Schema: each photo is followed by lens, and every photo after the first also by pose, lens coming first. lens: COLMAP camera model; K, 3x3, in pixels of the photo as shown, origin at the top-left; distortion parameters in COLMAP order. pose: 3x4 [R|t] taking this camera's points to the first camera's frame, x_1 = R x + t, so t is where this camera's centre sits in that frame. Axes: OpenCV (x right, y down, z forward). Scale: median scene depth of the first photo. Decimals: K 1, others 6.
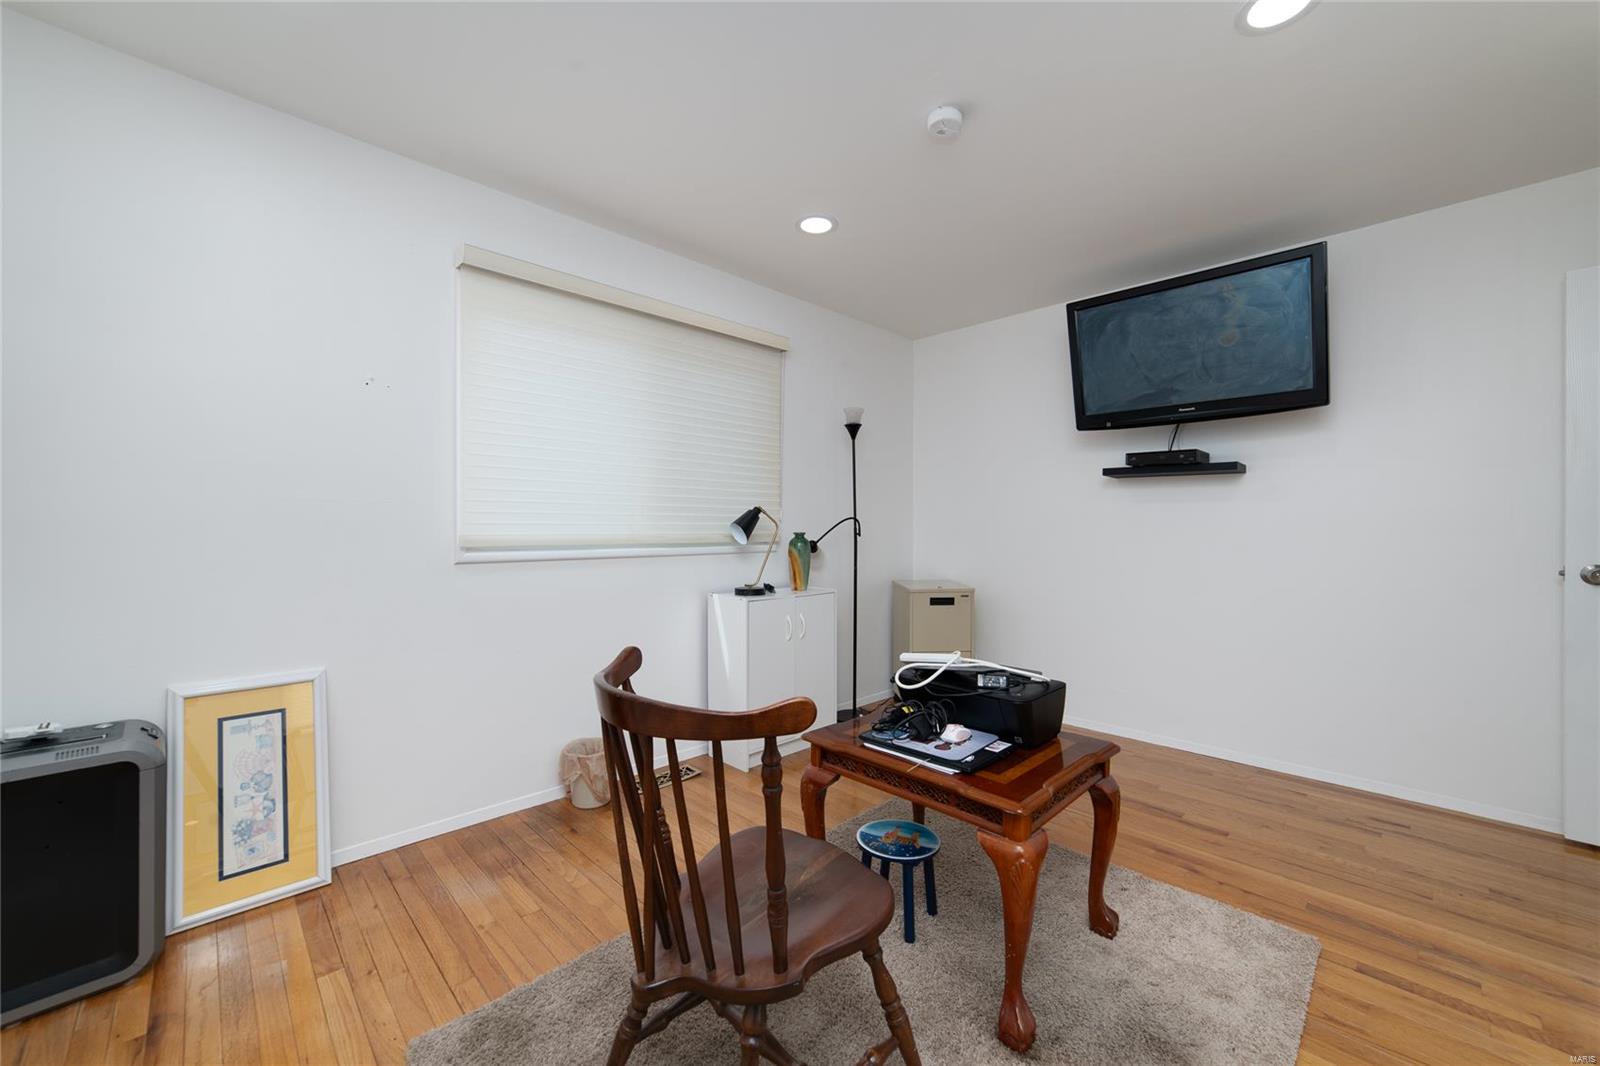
lens RADIAL K [[622.2, 0, 809.3], [0, 622.2, 527.2], [0, 0, 1]] dist [-0.033150, 0.009317]
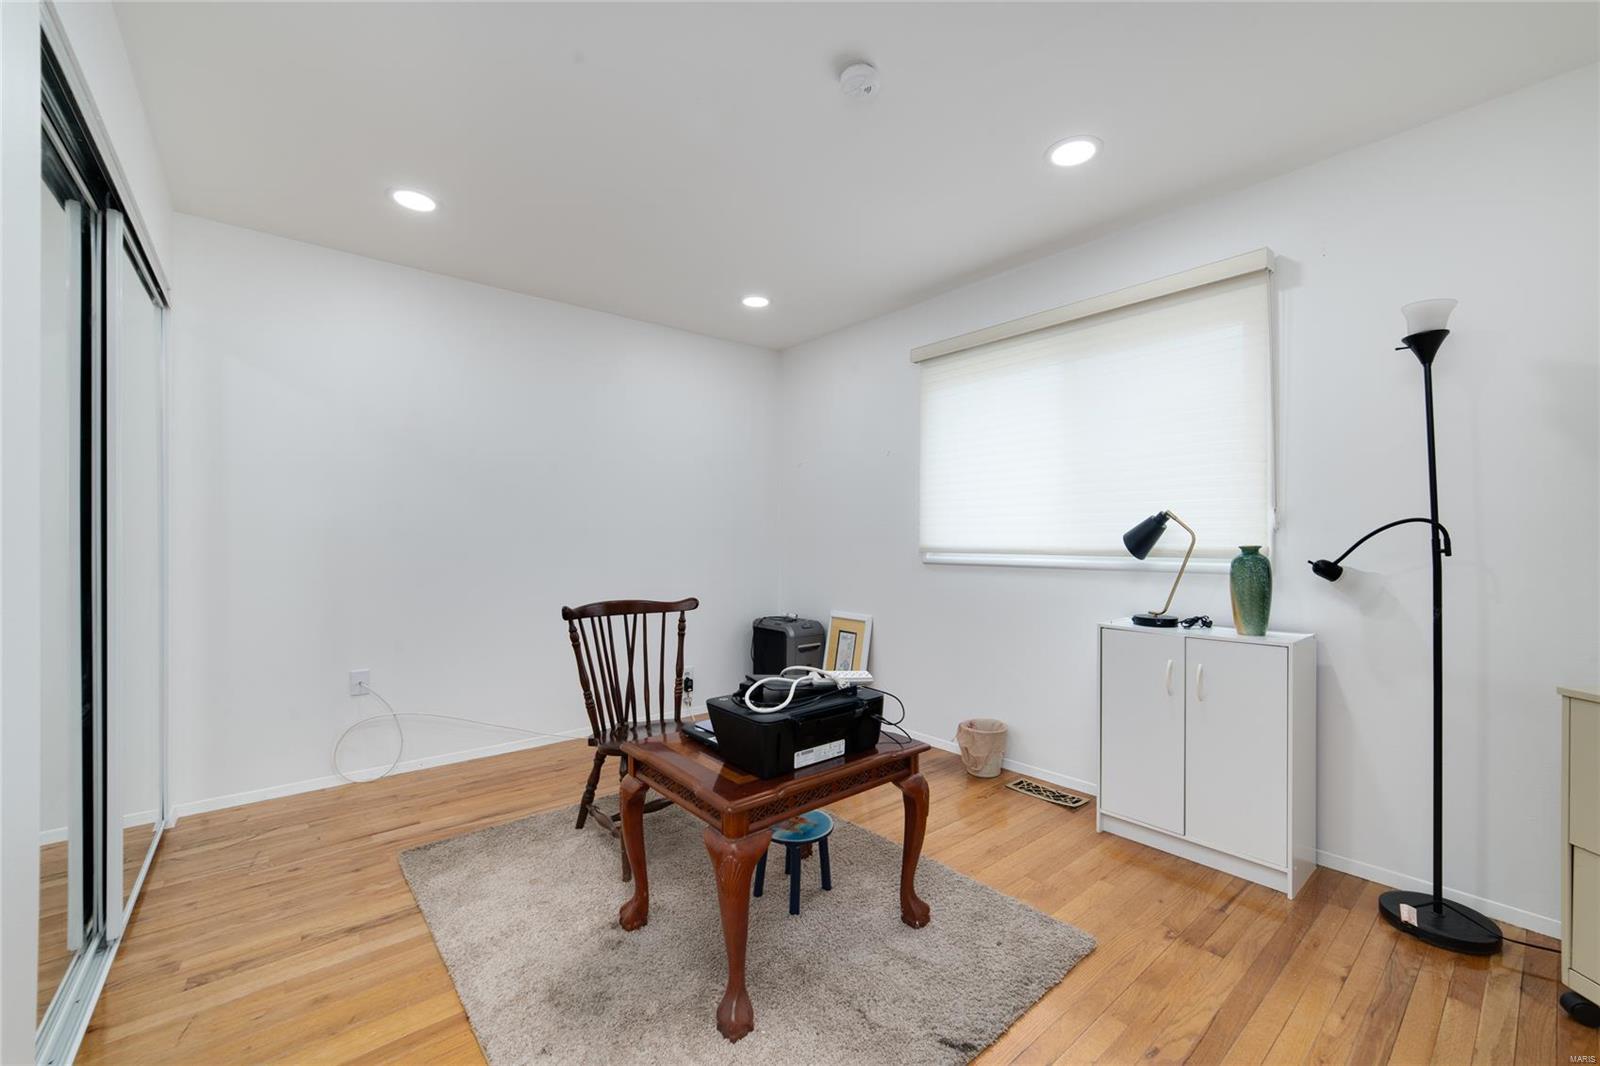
lens RADIAL K [[622.2, 0, 809.3], [0, 622.2, 527.2], [0, 0, 1]] dist [-0.033150, 0.009317]
pose [[-0.075285, -0.027647, -0.996779, 0.675285], [-0.004471, 0.999615, -0.027388, 0.008447], [0.997152, 0.002395, -0.075379, 0.596921]]
